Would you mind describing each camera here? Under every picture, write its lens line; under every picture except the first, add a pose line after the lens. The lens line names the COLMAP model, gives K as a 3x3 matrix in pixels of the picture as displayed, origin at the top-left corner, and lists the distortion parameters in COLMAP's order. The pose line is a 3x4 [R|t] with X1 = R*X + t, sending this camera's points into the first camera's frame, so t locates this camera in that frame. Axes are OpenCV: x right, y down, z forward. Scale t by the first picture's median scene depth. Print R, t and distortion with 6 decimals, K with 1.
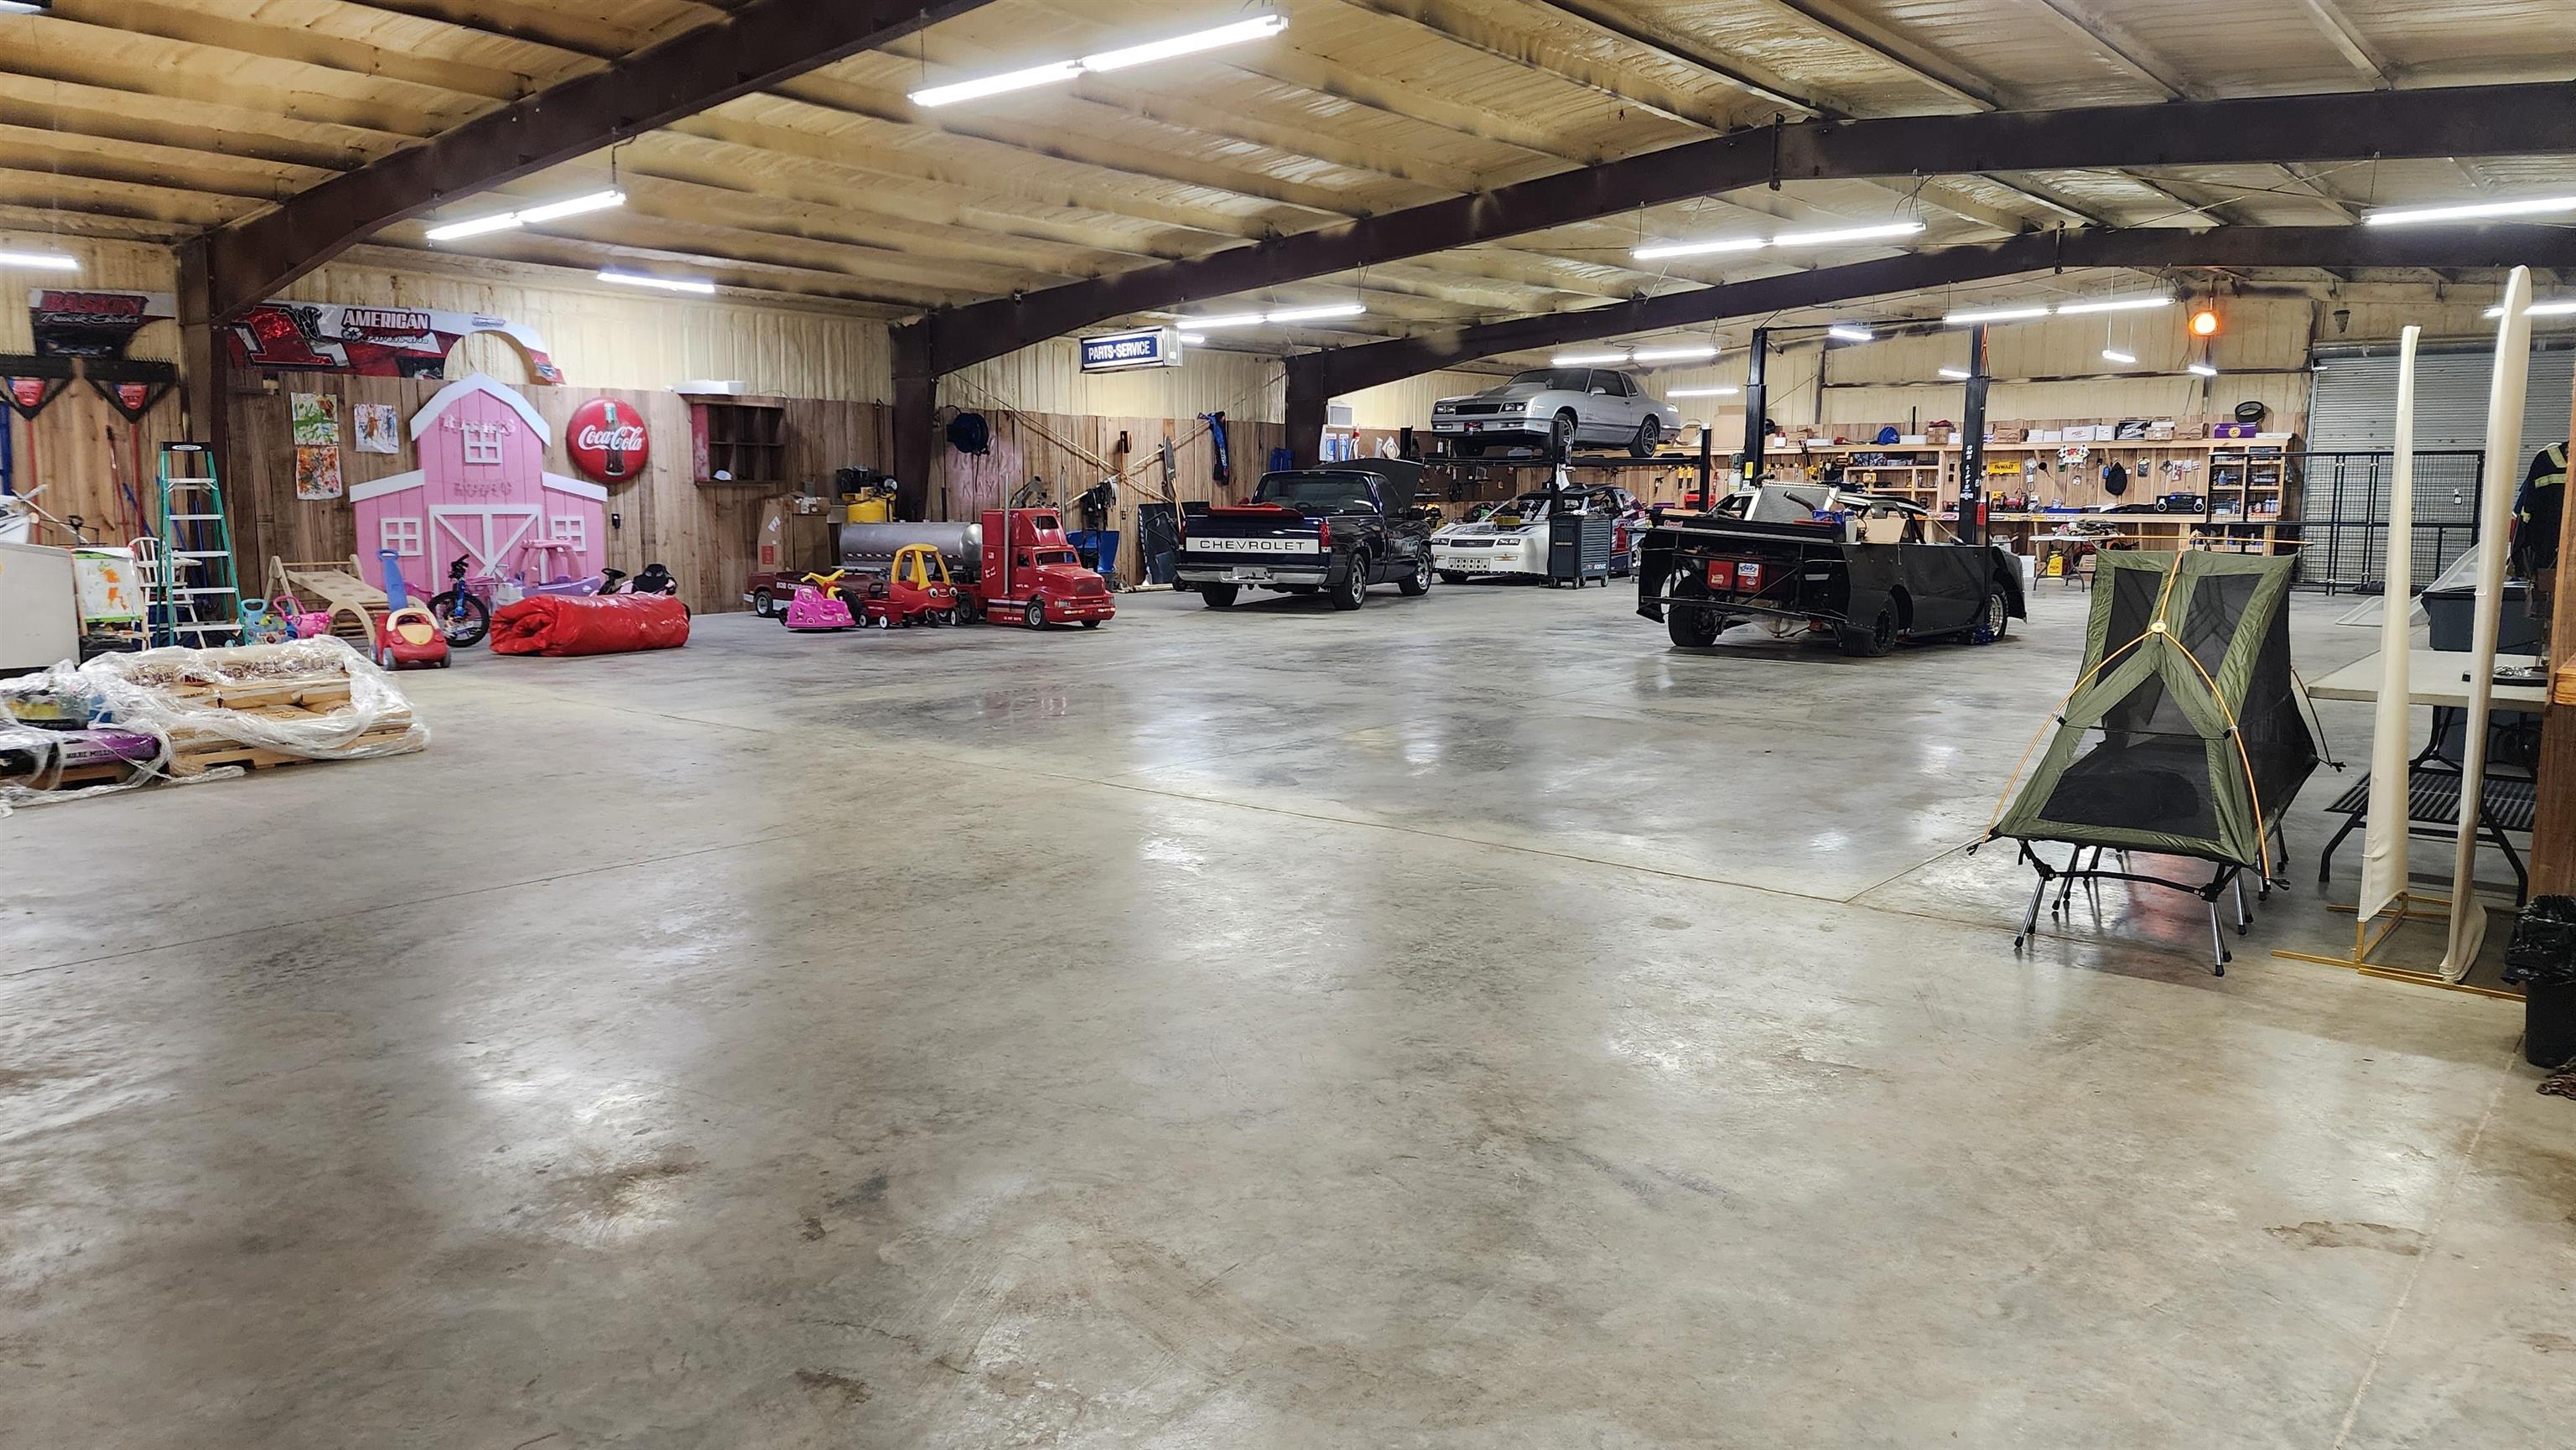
lens RADIAL K [[1731.2, 0, 1280.0], [0, 1731.2, 725.7], [0, 0, 1]] dist [0.029619, -0.014134]
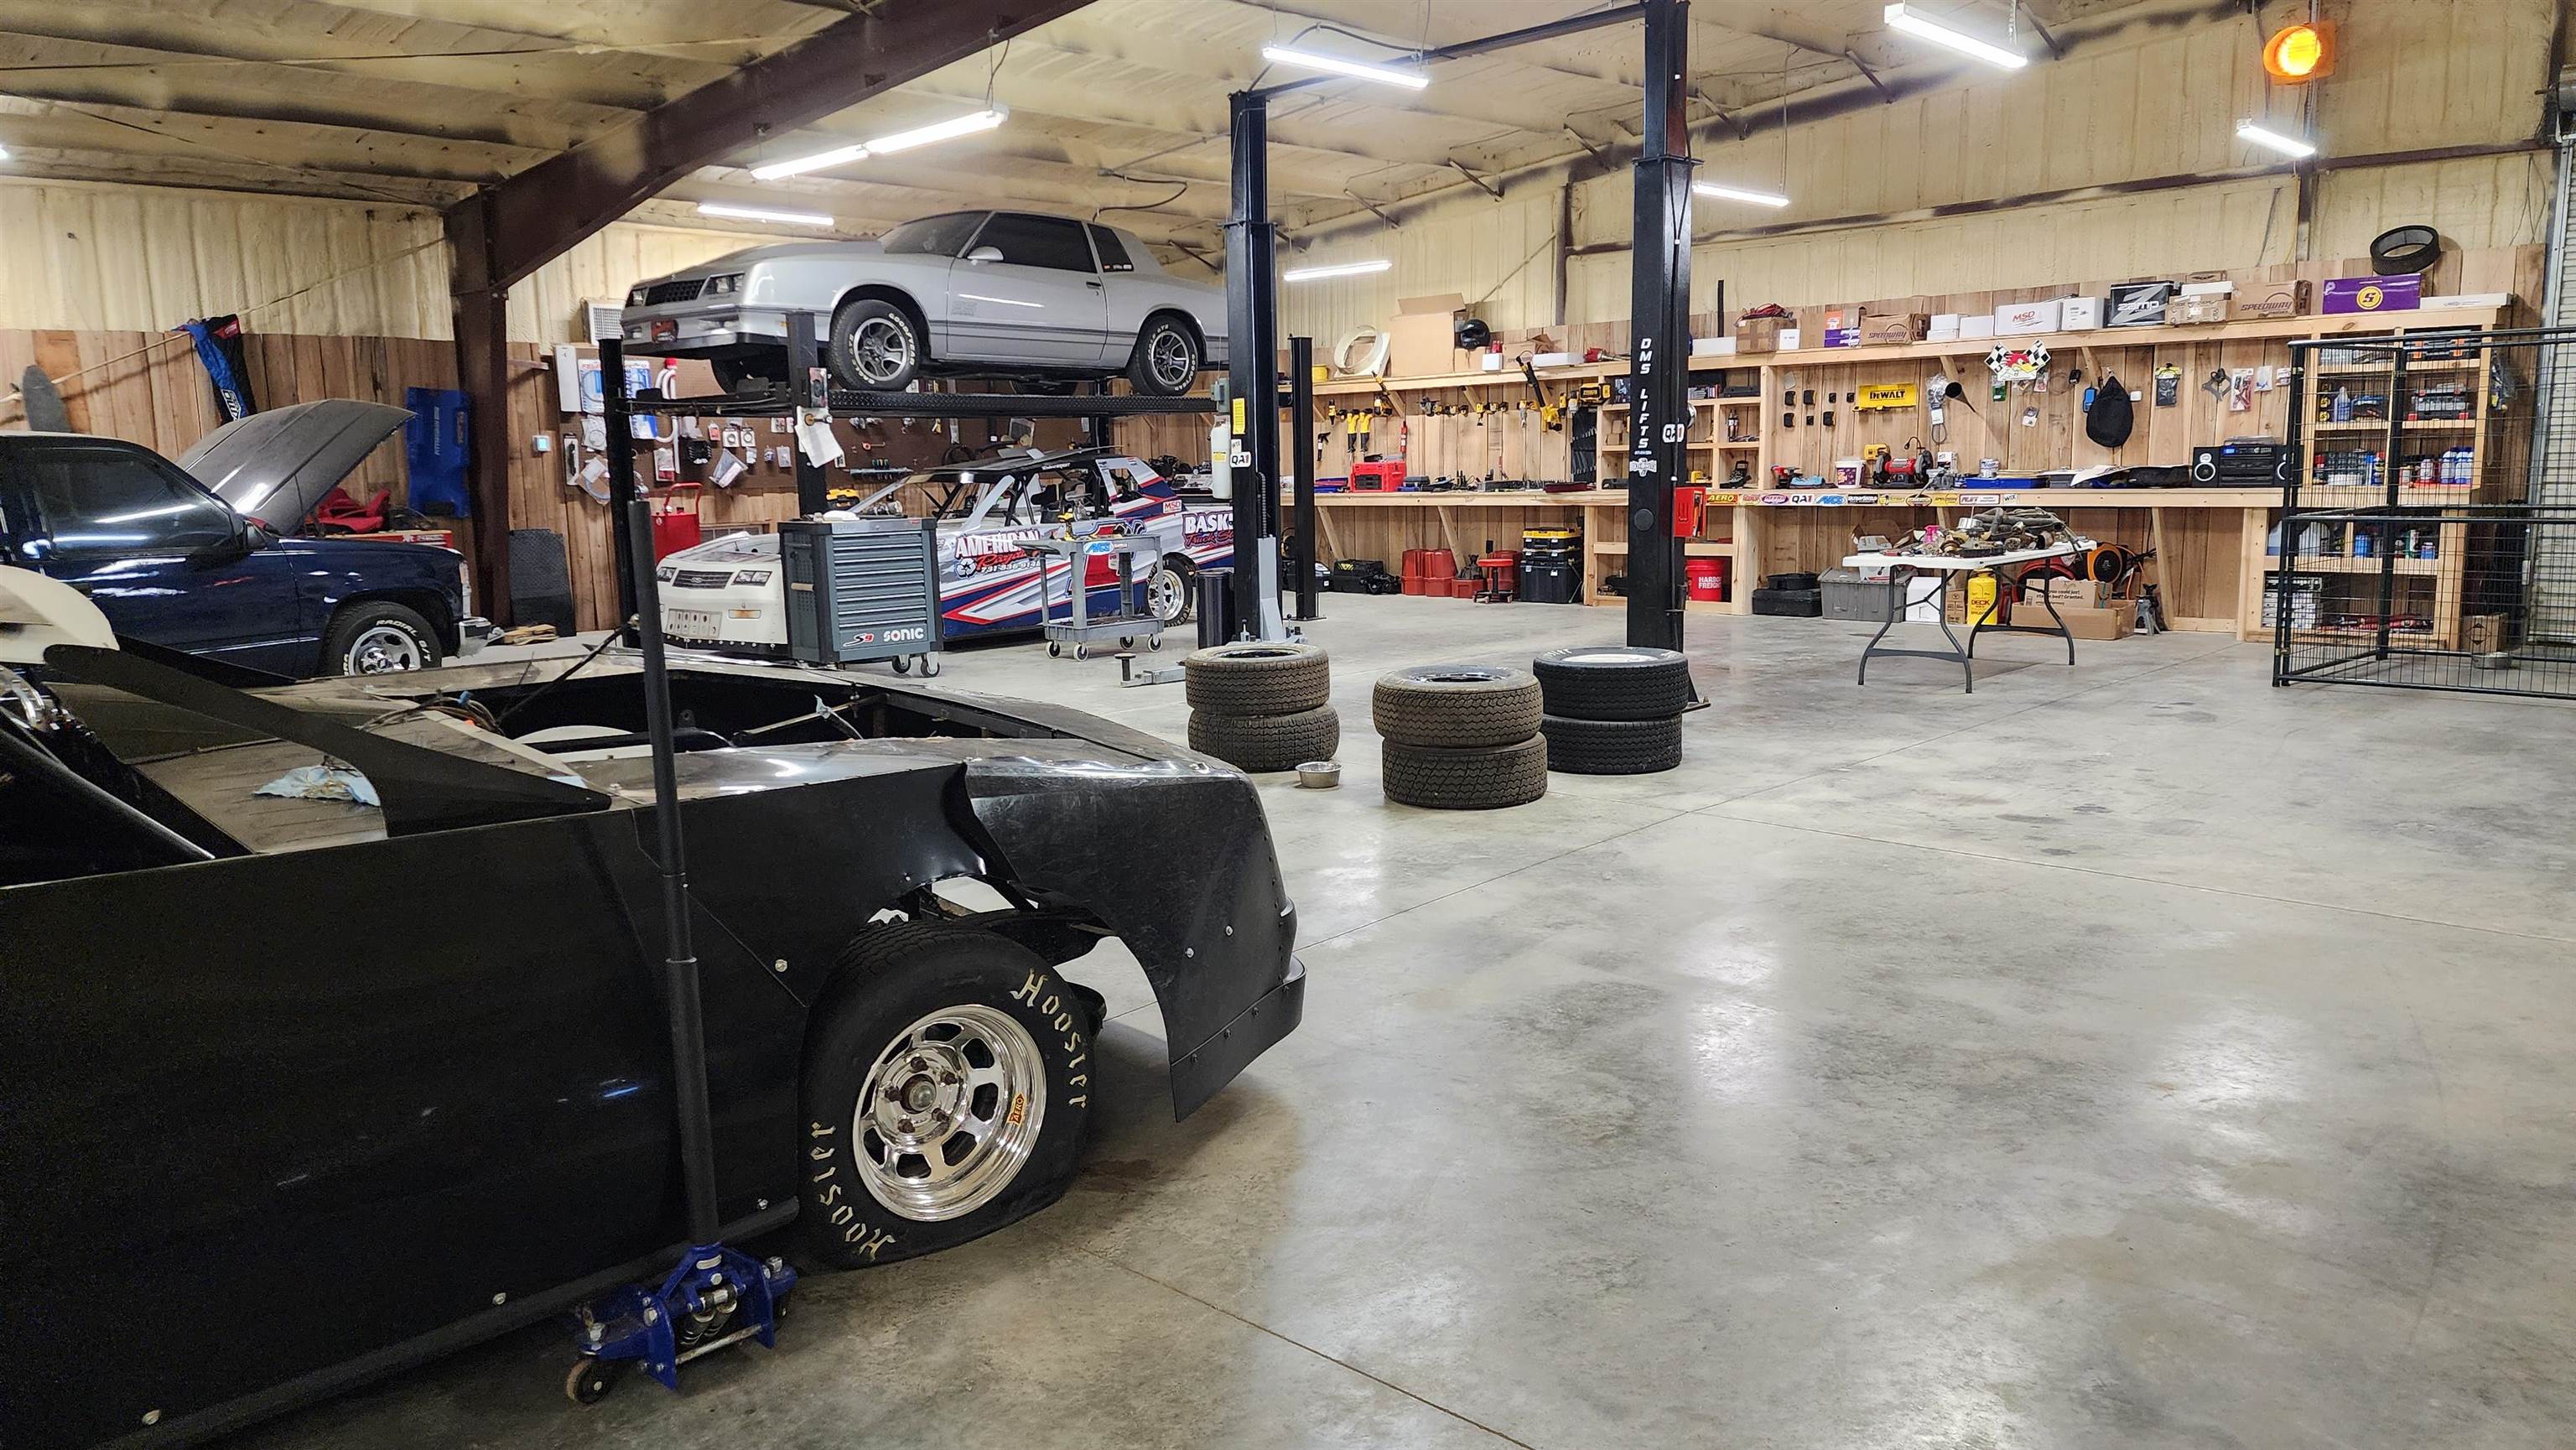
lens RADIAL K [[1731.2, 0, 1290.5], [0, 1731.2, 721.8], [0, 0, 1]] dist [0.029619, -0.014134]
pose [[0.997180, -0.012327, -0.074021, 0.297599], [0.013491, 0.999793, 0.015247, -0.069587], [0.073818, -0.016203, 0.997140, 0.522287]]
